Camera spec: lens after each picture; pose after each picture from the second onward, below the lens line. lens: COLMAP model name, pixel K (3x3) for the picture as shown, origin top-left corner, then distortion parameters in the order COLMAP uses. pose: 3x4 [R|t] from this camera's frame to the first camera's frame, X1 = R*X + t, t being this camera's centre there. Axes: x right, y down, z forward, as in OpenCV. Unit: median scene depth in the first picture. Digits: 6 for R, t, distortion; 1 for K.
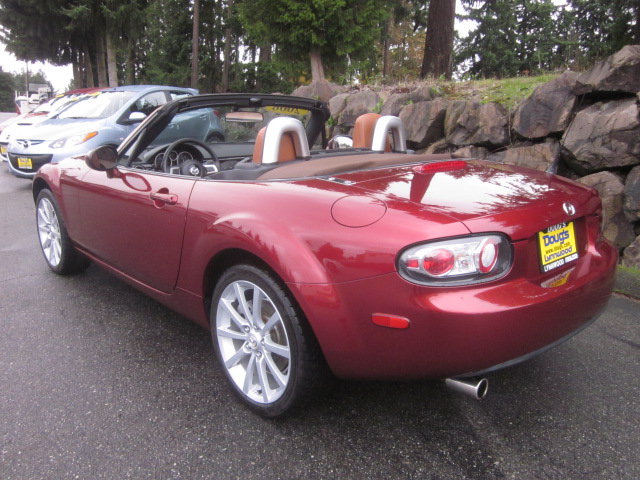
lens RADIAL K [[553.2, 0, 322.3], [0, 553.2, 238.5], [0, 0, 1]] dist [-0.011695, -0.019233]
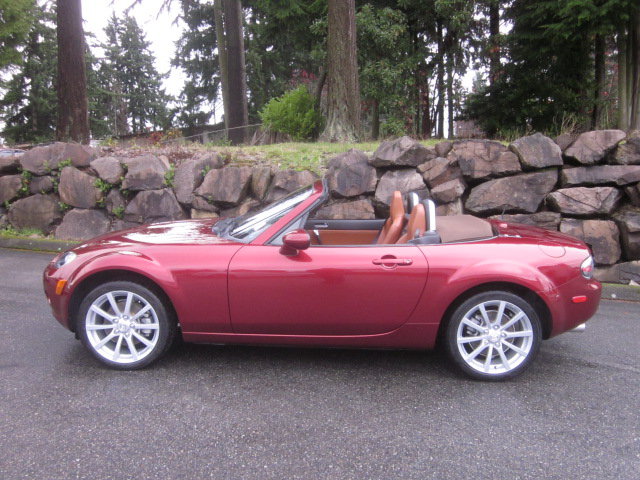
lens RADIAL K [[553.2, 0, 317.5], [0, 553.2, 241.3], [0, 0, 1]] dist [-0.011695, -0.019233]
pose [[0.702549, -0.107386, 0.703486, -0.621417], [0.157811, 0.987445, -0.006870, -0.064534], [-0.693916, 0.115844, 0.710676, 0.058171]]
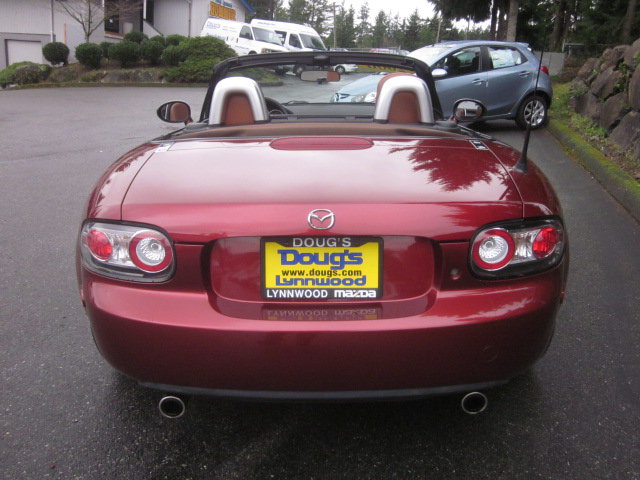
lens RADIAL K [[553.2, 0, 321.9], [0, 553.2, 241.6], [0, 0, 1]] dist [-0.011695, -0.019233]
pose [[0.718941, 0.206531, -0.663678, 0.802672], [-0.152682, 0.978439, 0.139086, -0.107845], [0.678094, 0.001336, 0.734974, 0.442269]]
